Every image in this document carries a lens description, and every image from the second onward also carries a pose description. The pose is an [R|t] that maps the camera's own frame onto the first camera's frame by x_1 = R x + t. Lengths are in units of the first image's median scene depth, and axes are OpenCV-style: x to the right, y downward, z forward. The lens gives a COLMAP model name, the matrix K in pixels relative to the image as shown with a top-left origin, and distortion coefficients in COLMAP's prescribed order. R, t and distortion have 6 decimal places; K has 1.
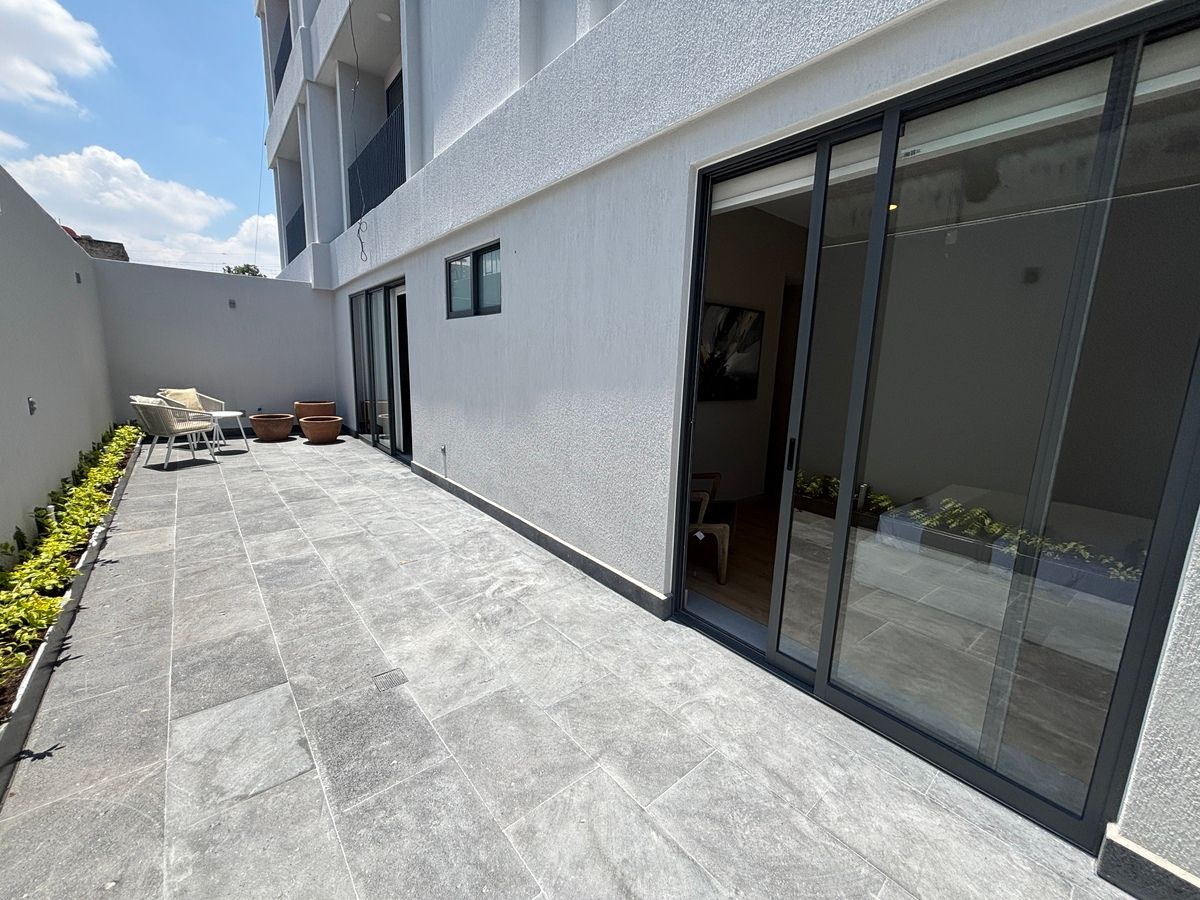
lens RADIAL K [[482.2, 0, 600.4], [0, 482.2, 448.5], [0, 0, 1]] dist [-0.004542, 0.001693]
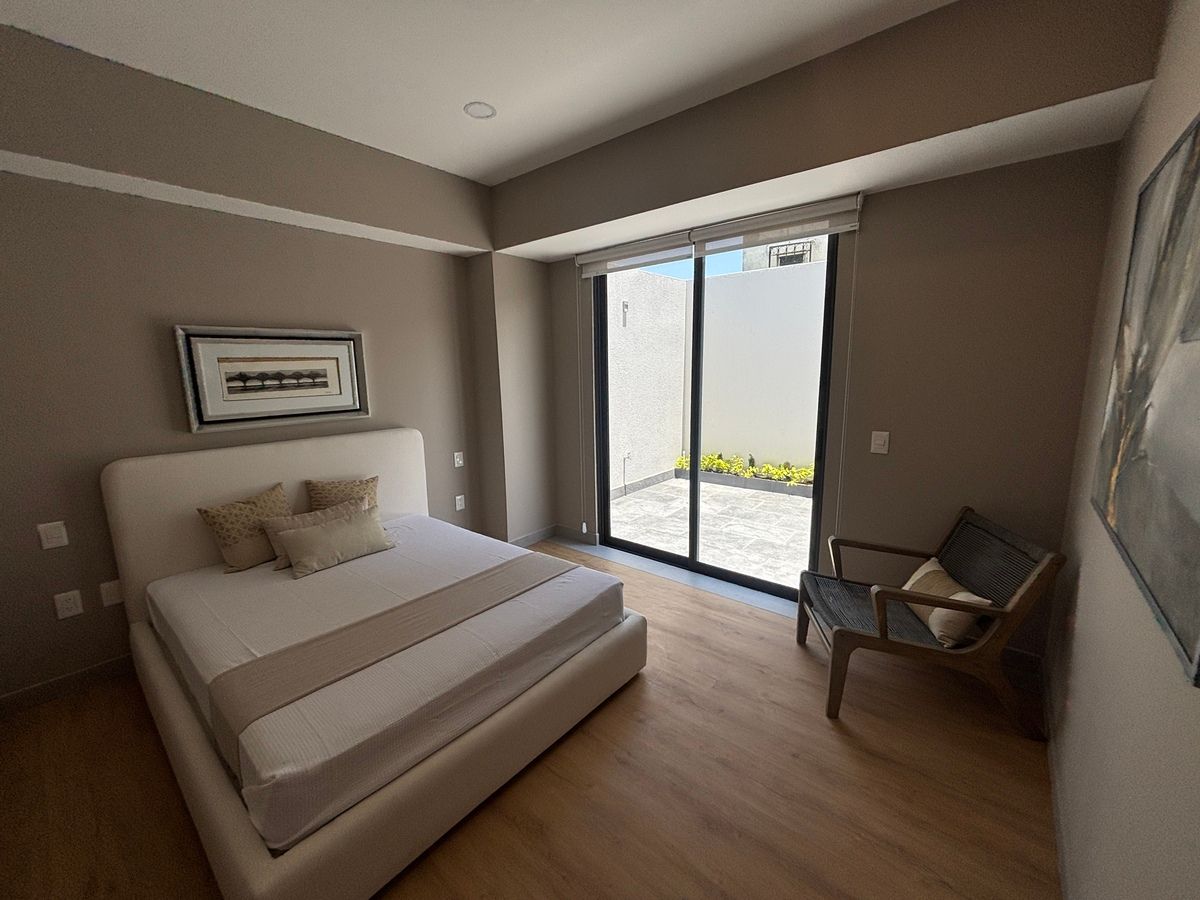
lens RADIAL K [[482.2, 0, 596.0], [0, 482.2, 446.7], [0, 0, 1]] dist [-0.004542, 0.001693]
pose [[-0.981887, 0.007987, -0.189300, 1.107037], [-0.055947, 0.942339, 0.329950, -0.427631], [0.181020, 0.334564, -0.924824, 2.341315]]
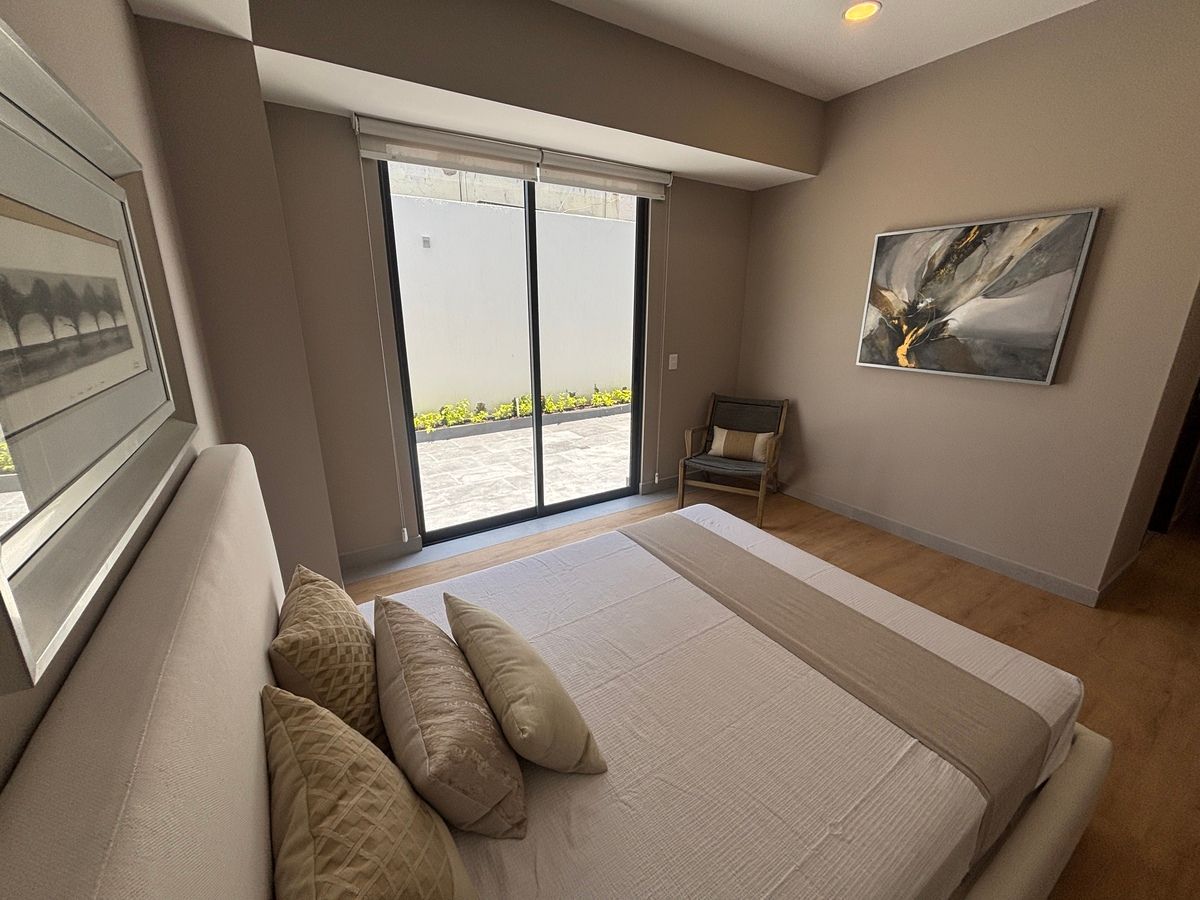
lens RADIAL K [[482.2, 0, 597.8], [0, 482.2, 448.6], [0, 0, 1]] dist [-0.004542, 0.001693]
pose [[-0.115529, 0.239690, -0.963951, 1.980335], [-0.186932, 0.947863, 0.258093, -0.175191], [0.975556, 0.210010, -0.064700, 1.245313]]
